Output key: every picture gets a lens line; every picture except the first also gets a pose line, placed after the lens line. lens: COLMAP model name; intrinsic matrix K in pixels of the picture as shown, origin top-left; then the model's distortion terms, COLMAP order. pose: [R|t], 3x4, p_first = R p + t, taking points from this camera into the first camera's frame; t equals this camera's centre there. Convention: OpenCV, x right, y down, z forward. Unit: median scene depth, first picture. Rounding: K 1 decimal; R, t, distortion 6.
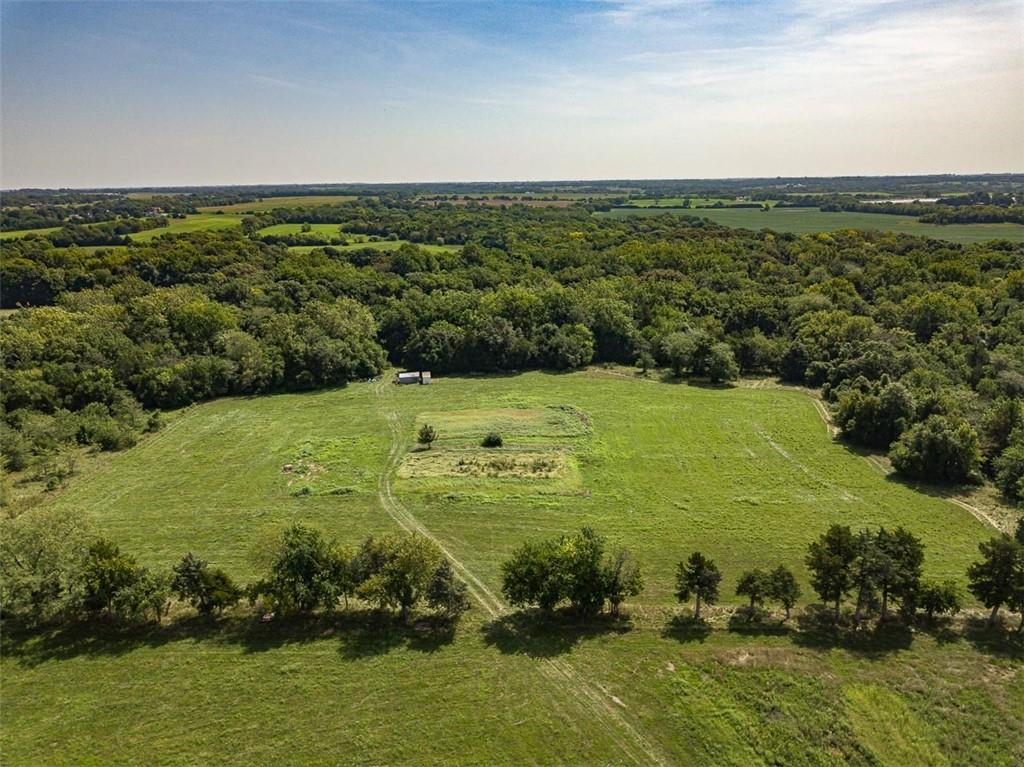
lens RADIAL K [[772.7, 0, 512.0], [0, 772.7, 383.5], [0, 0, 1]] dist [0.007804, -0.005186]
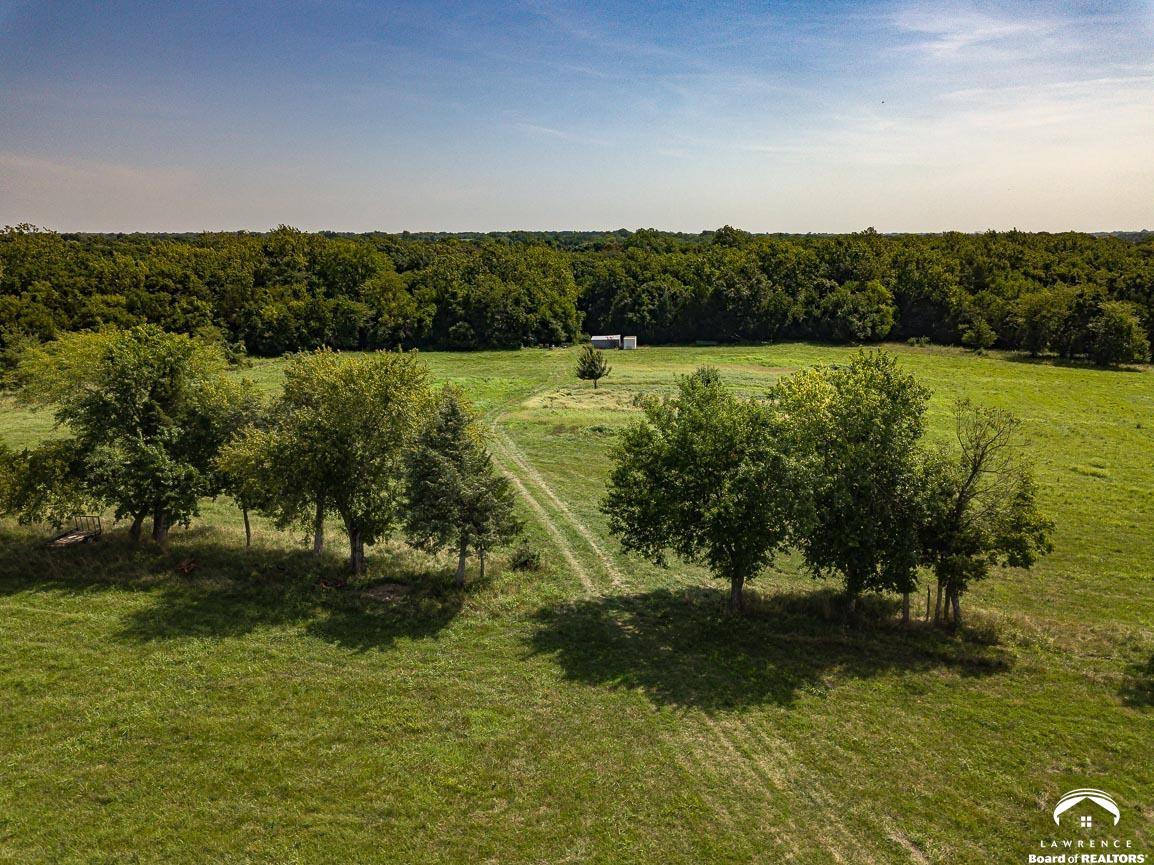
lens RADIAL K [[870.8, 0, 577.0], [0, 870.8, 432.5], [0, 0, 1]] dist [0.007804, -0.005186]
pose [[0.970831, 0.058857, -0.232427, 0.059060], [-0.067069, 0.997367, -0.027581, 0.228163], [0.230192, 0.042365, 0.972223, 0.576526]]
